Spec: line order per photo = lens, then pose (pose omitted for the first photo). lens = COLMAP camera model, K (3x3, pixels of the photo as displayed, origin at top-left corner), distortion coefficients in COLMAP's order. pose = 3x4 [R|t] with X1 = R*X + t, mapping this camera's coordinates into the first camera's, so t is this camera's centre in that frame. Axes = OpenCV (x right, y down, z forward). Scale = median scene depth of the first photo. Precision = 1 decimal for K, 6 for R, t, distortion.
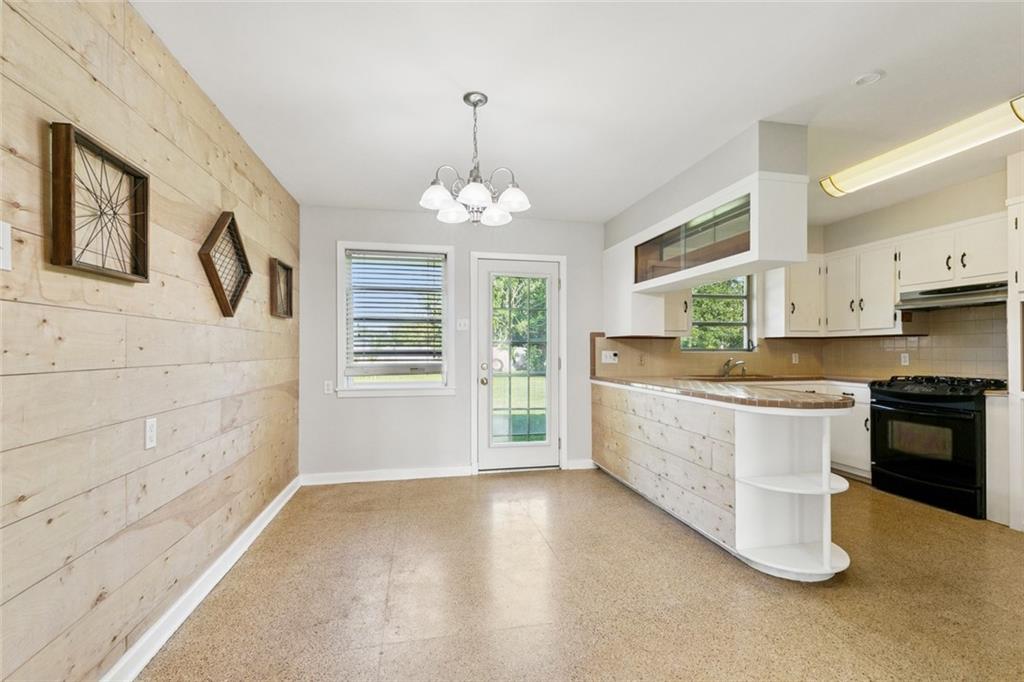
lens RADIAL K [[469.3, 0, 512.0], [0, 469.3, 341.0], [0, 0, 1]] dist [-0.000957, -0.000228]
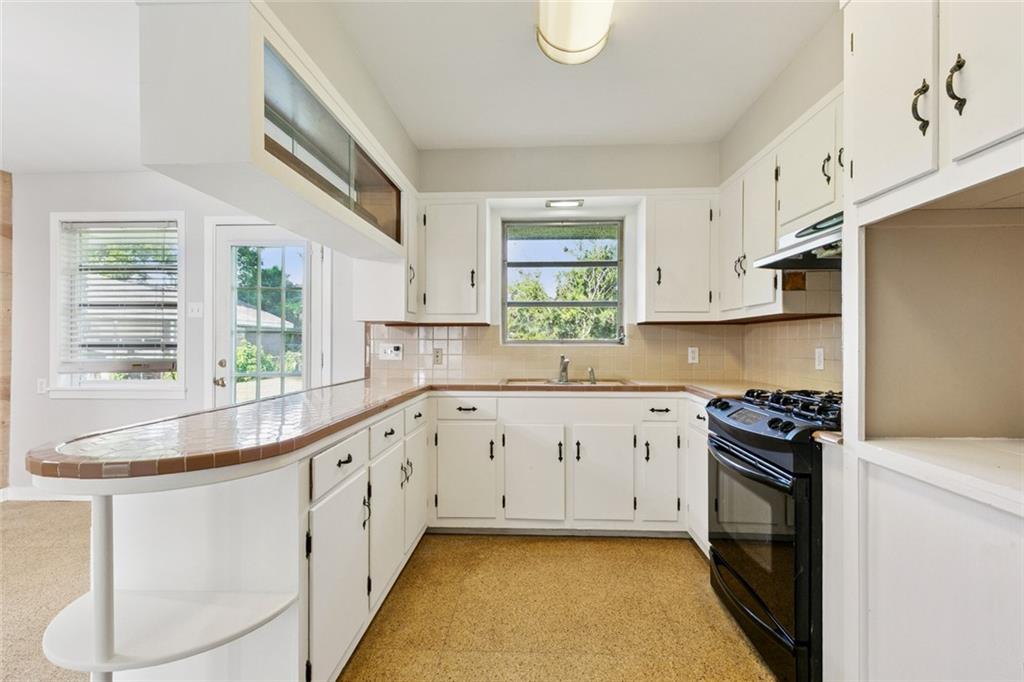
lens RADIAL K [[482.7, 0, 512.7], [0, 482.7, 336.2], [0, 0, 1]] dist [0.000873, -0.000070]
pose [[0.968619, -0.002779, -0.248536, 0.605679], [0.004633, 0.999966, 0.006873, 0.006288], [0.248508, -0.007809, 0.968598, 0.341751]]
